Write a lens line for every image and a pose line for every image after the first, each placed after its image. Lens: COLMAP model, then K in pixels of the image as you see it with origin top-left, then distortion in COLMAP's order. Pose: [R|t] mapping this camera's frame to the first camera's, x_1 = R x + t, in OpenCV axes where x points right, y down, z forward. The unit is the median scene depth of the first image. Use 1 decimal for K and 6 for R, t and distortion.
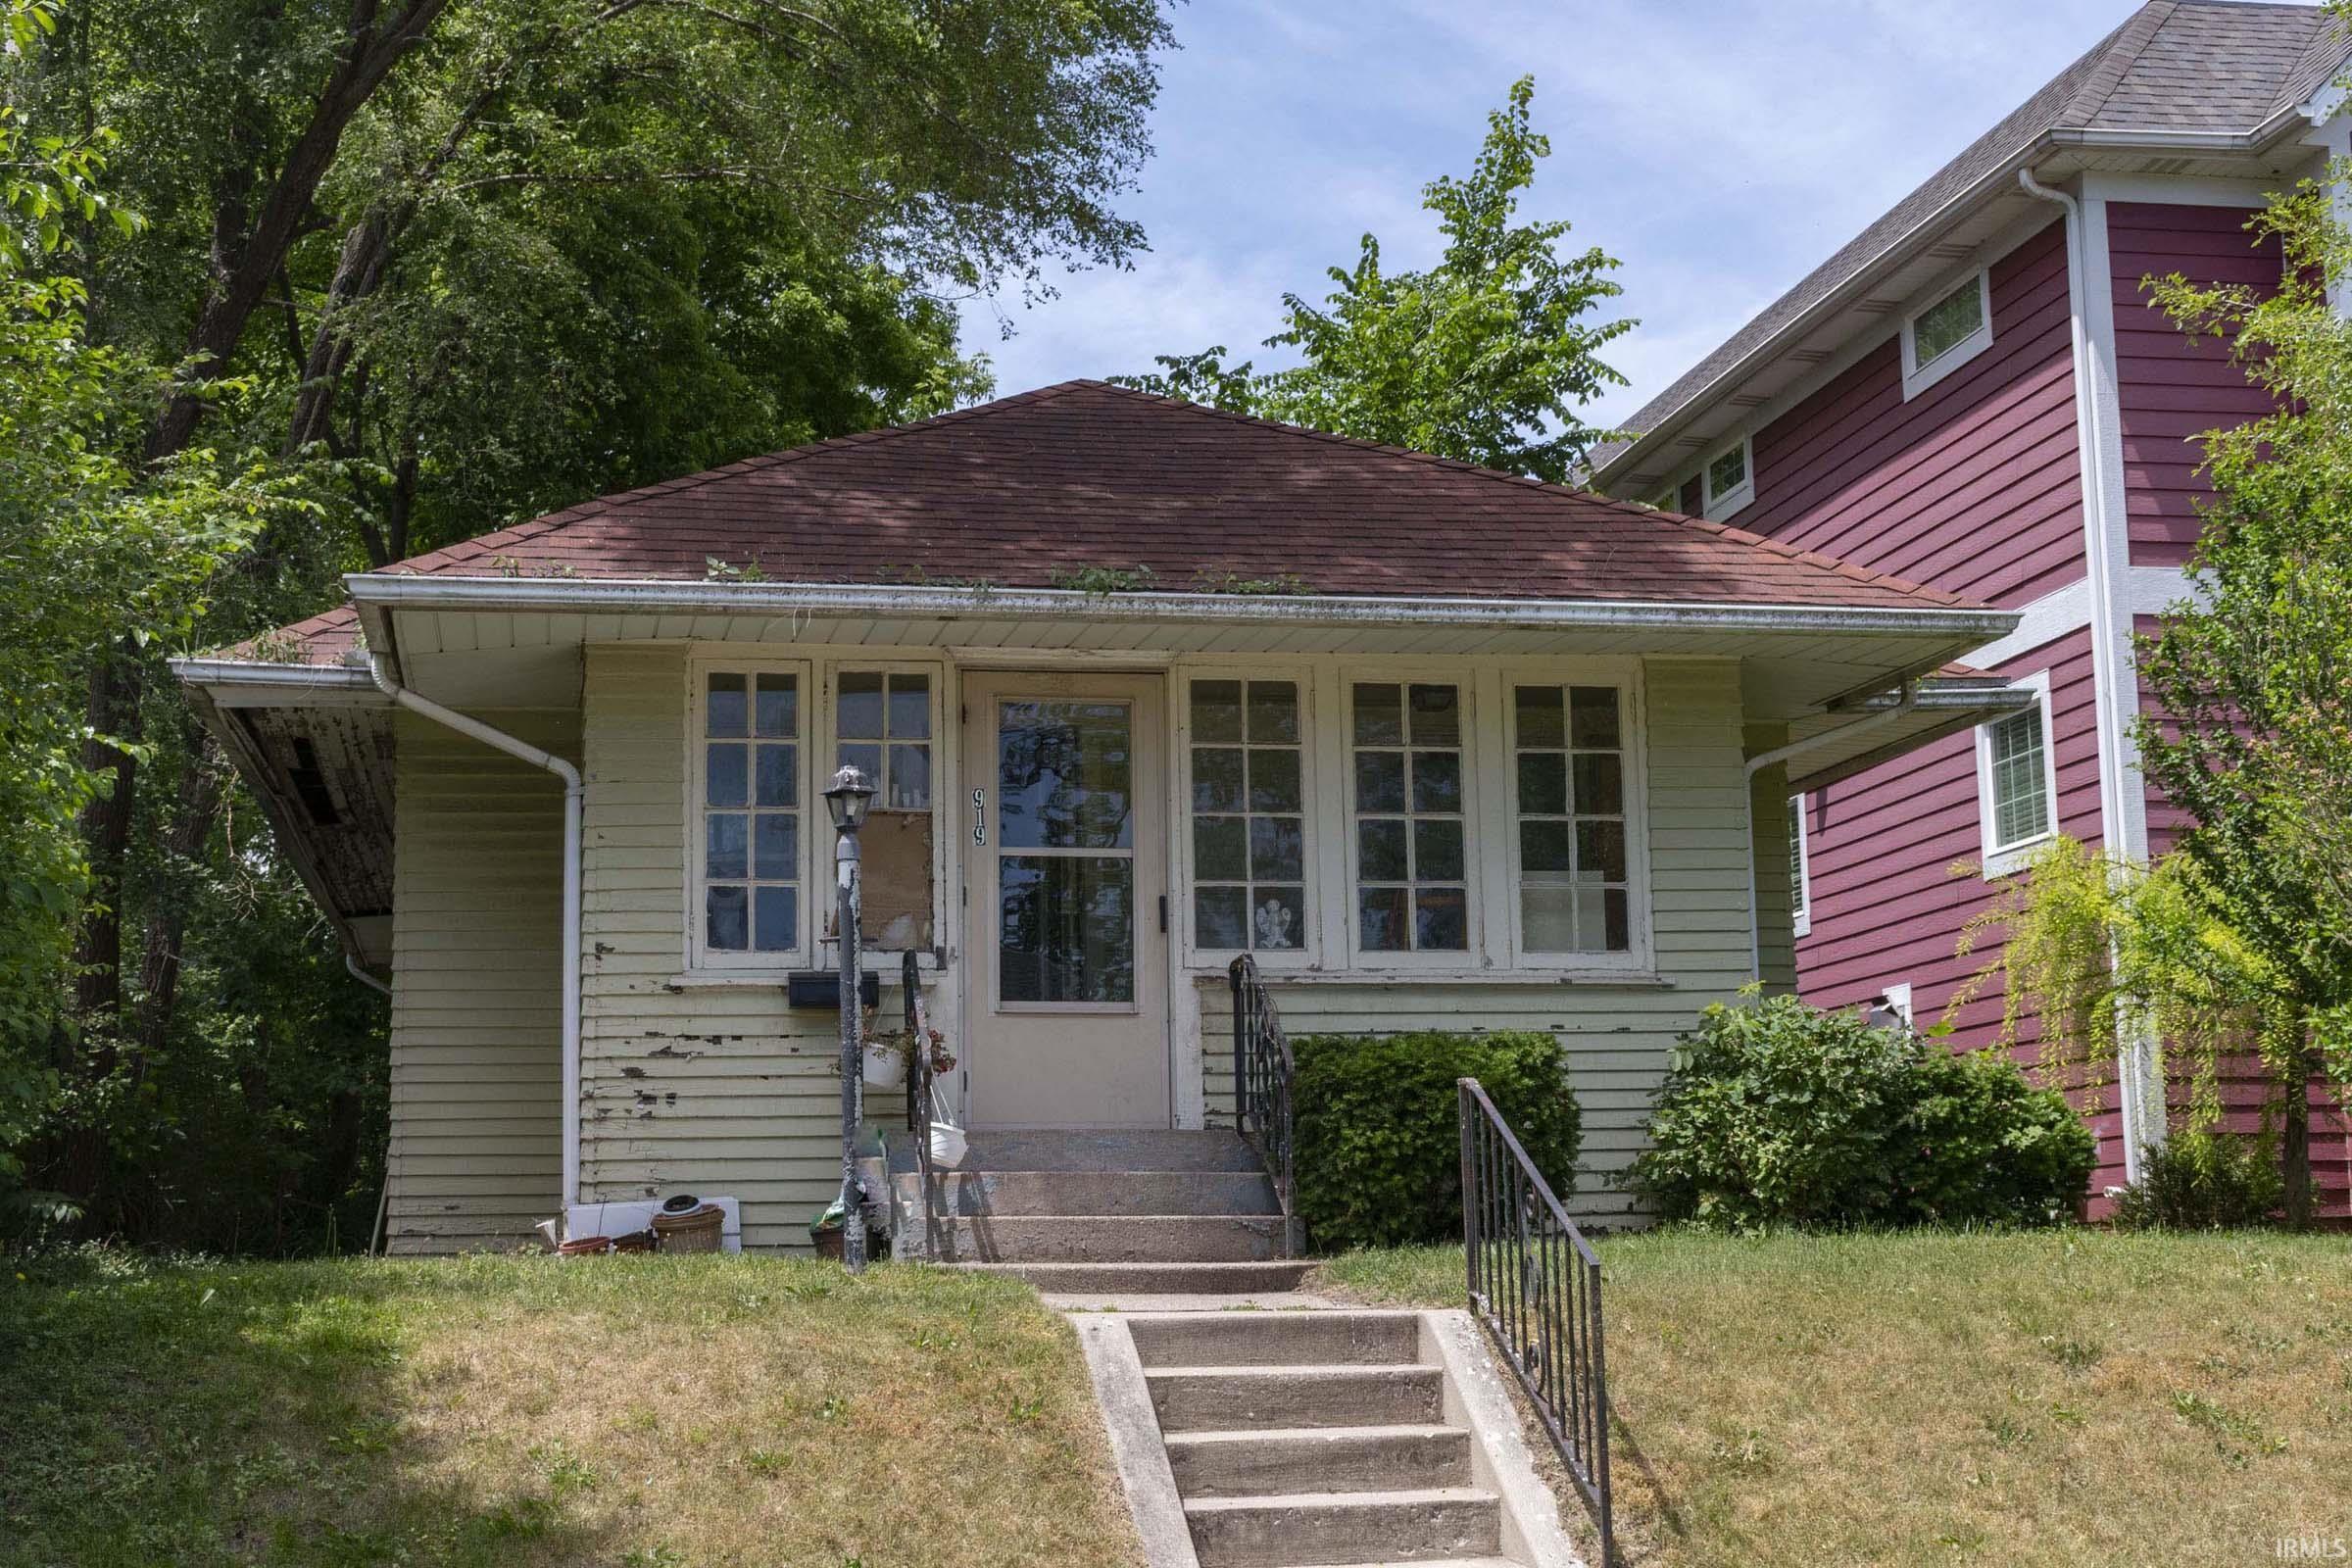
lens RADIAL K [[3241.0, 0, 1169.9], [0, 3241.0, 787.6], [0, 0, 1]] dist [-0.043140, 0.000000]
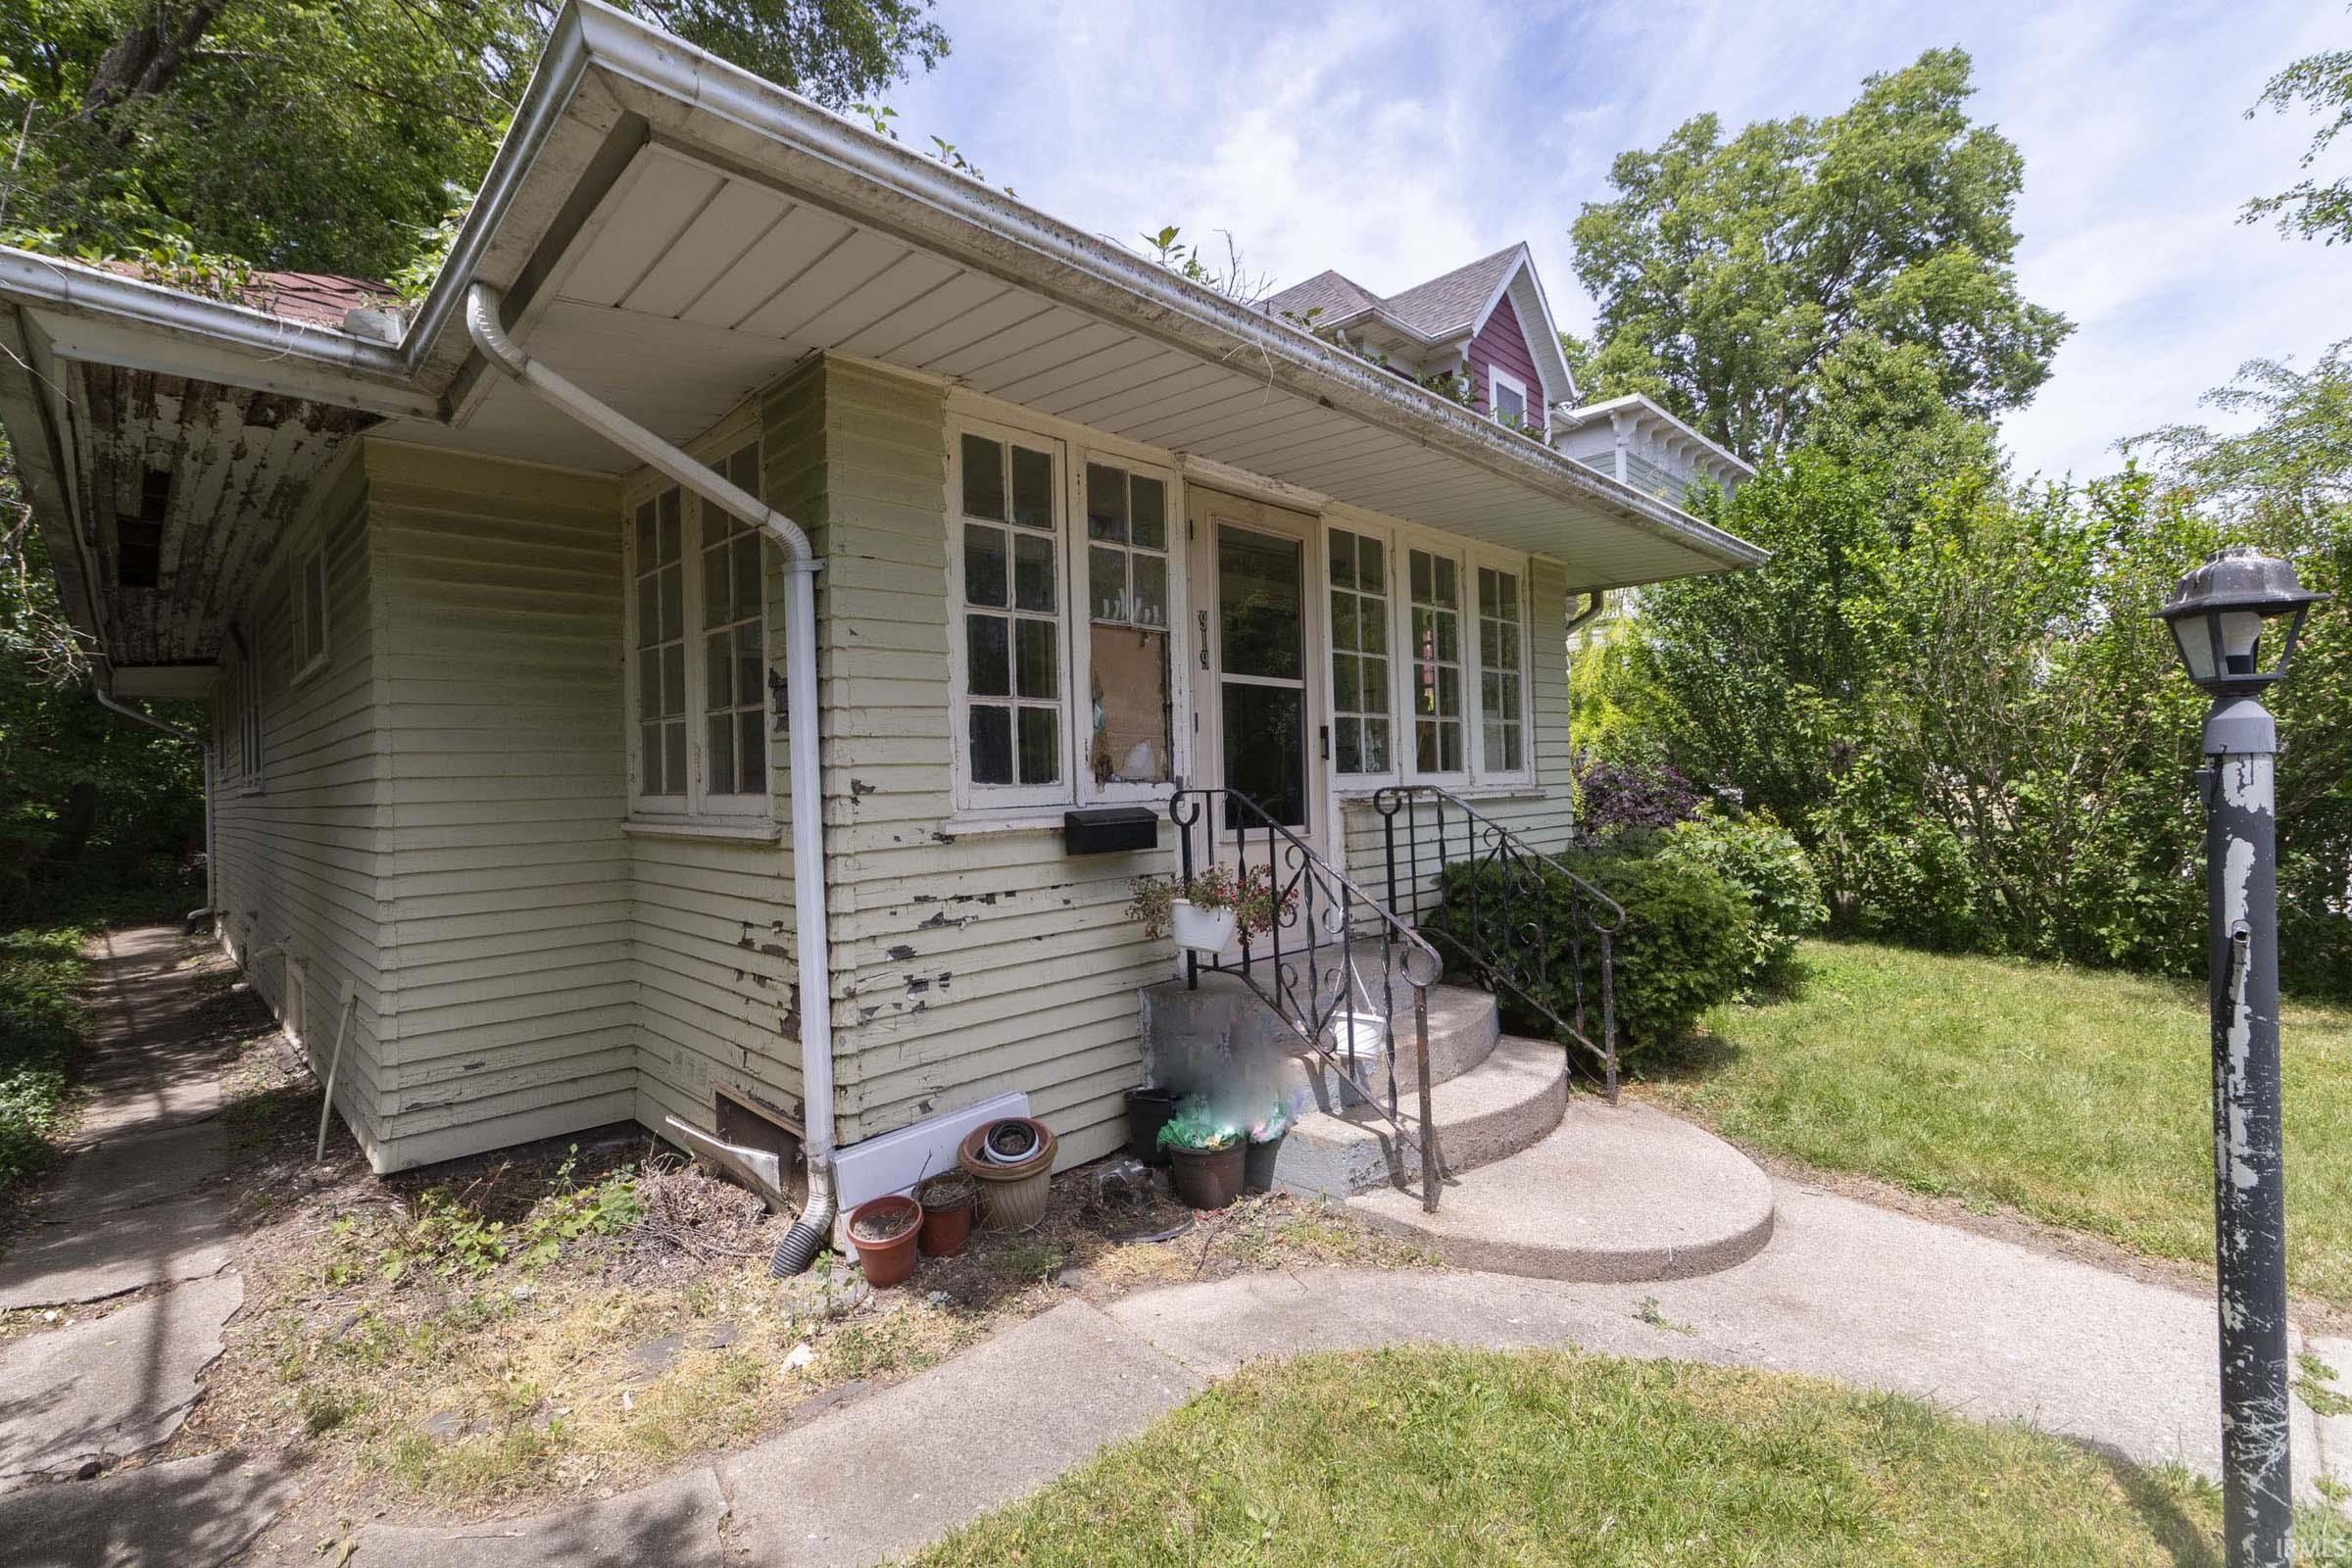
lens RADIAL K [[1023.1, 0, 1139.3], [0, 1023.1, 772.0], [0, 0, 1]] dist [-0.004795, 0.001623]
pose [[0.829711, -0.000454, 0.558193, -0.247058], [-0.071936, 0.991574, 0.107733, 0.016634], [-0.553538, -0.129541, 0.822687, 0.763842]]
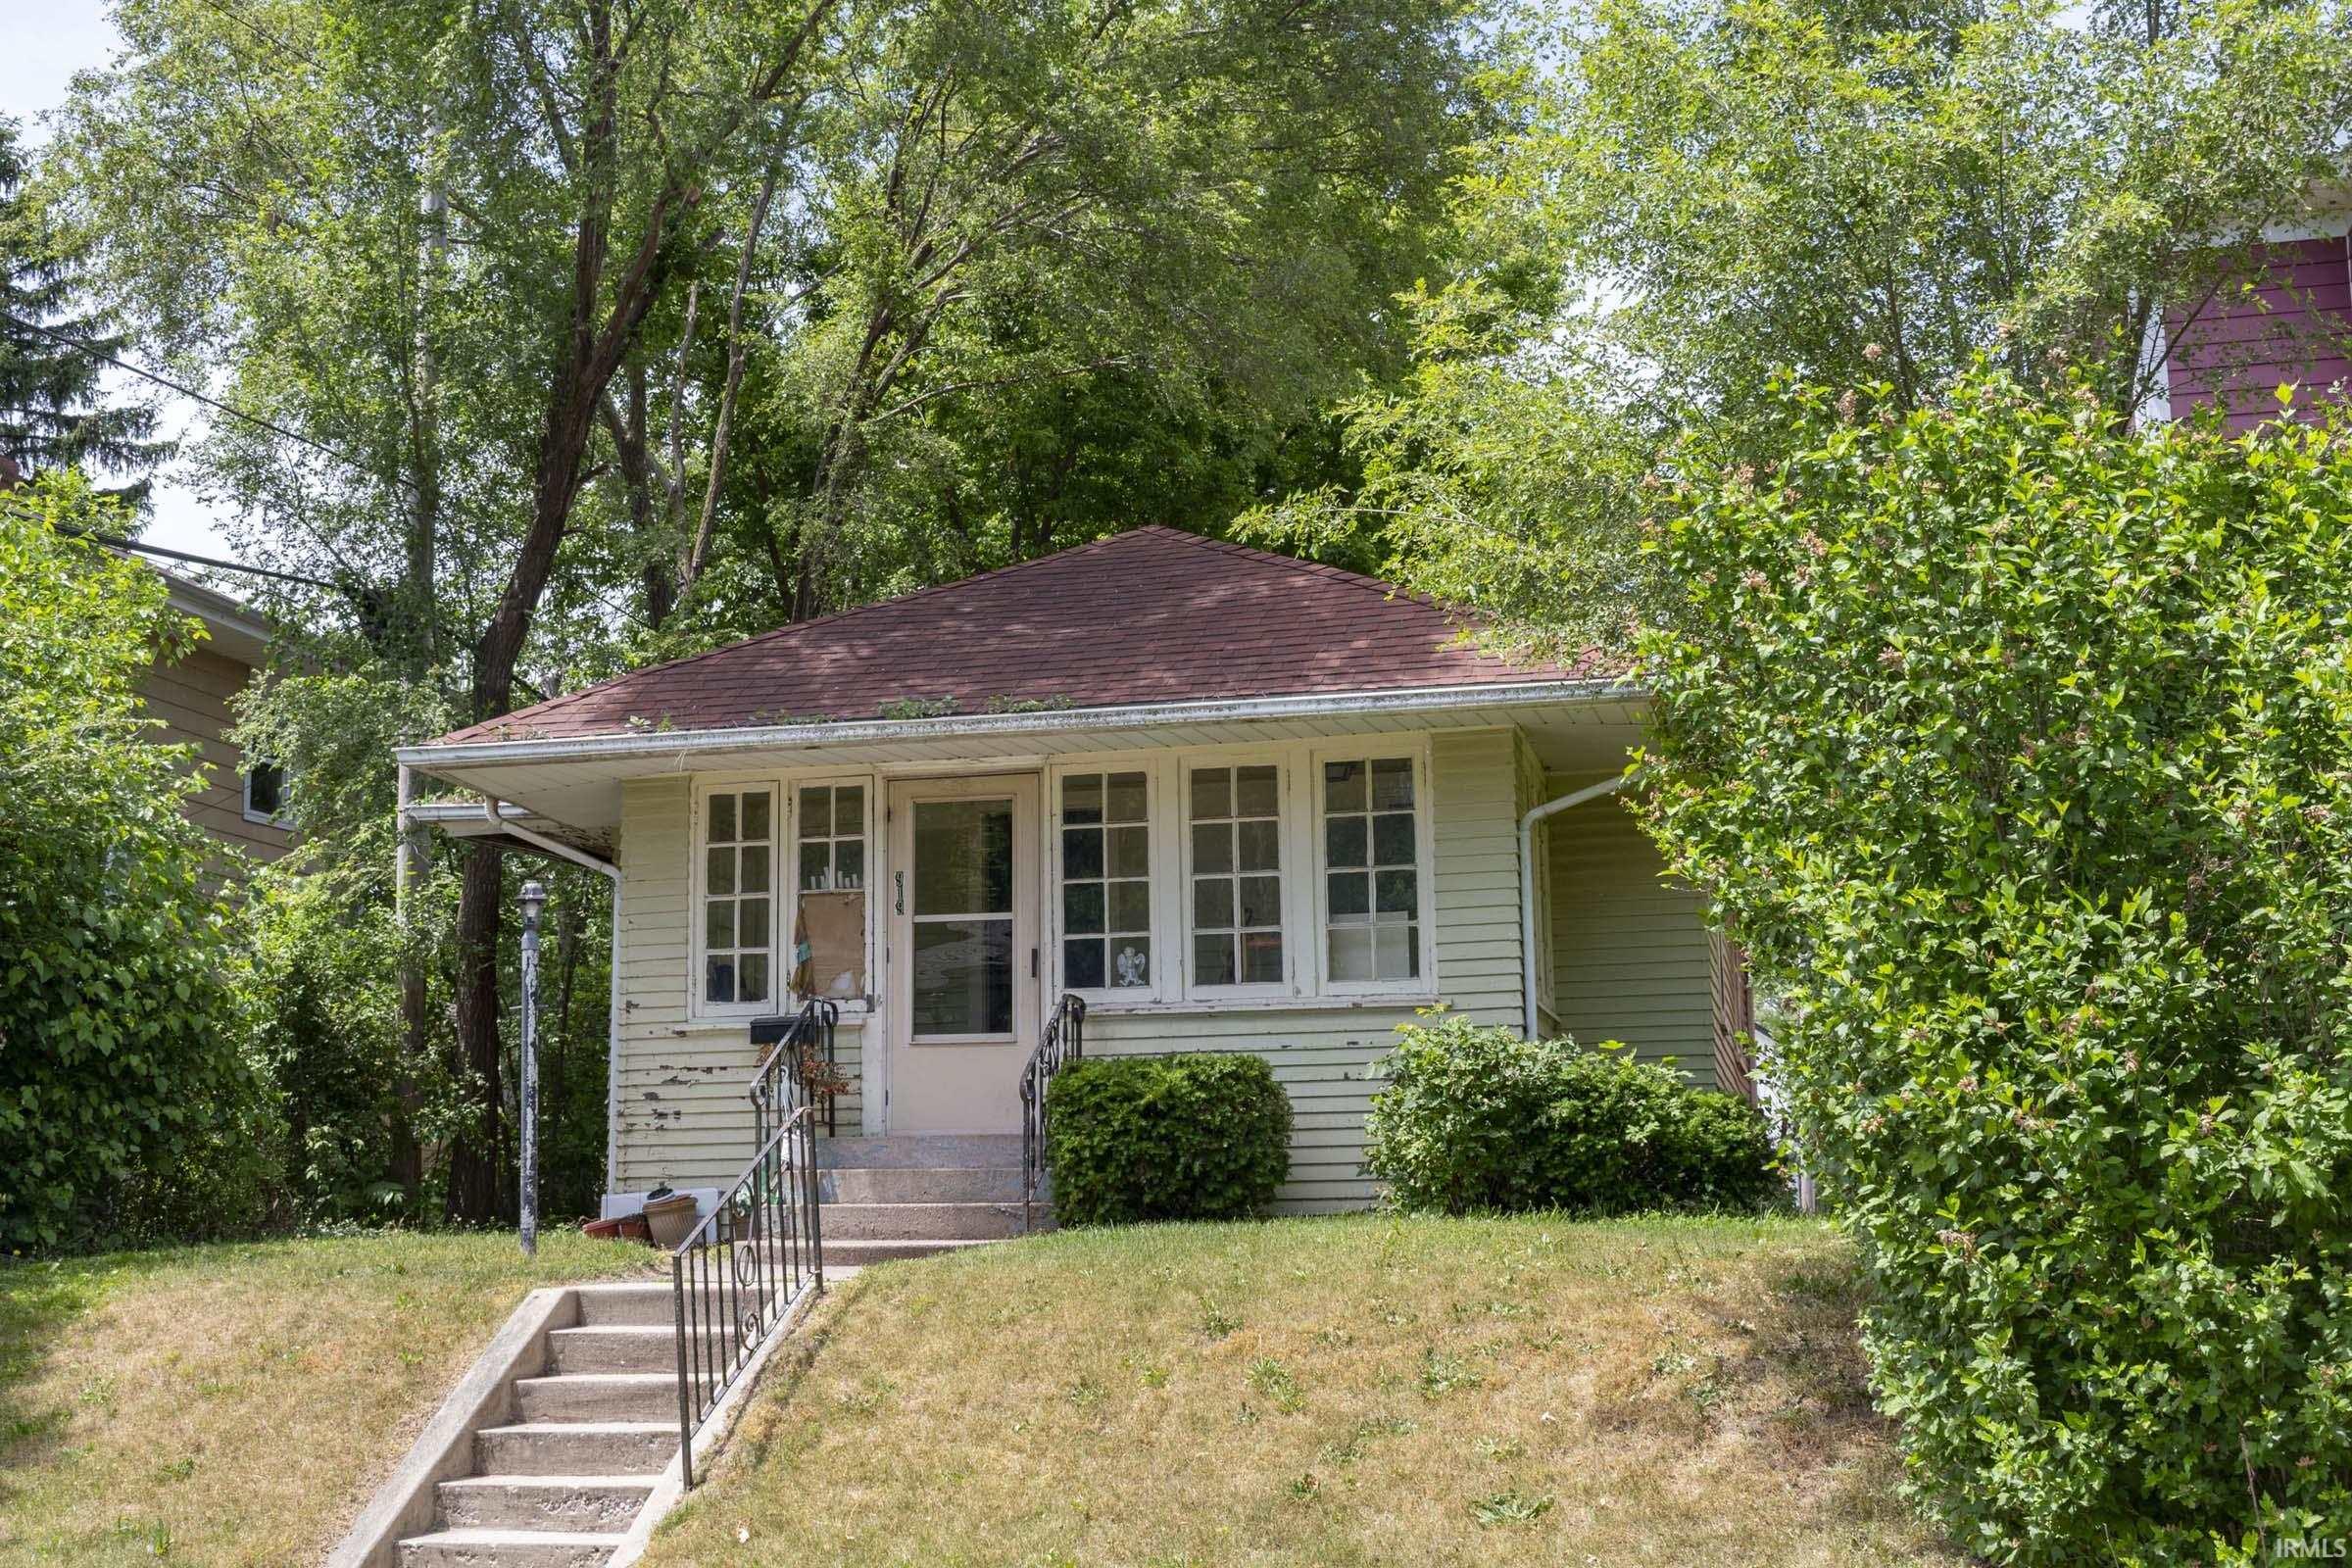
lens RADIAL K [[2748.1, 0, 1184.2], [0, 2748.1, 780.9], [0, 0, 1]] dist [-0.054758, 0.000000]
pose [[0.921534, -0.061152, -0.383452, 0.476241], [0.058297, 0.998117, -0.019075, -0.008352], [0.383896, -0.004776, 0.923364, 0.028419]]
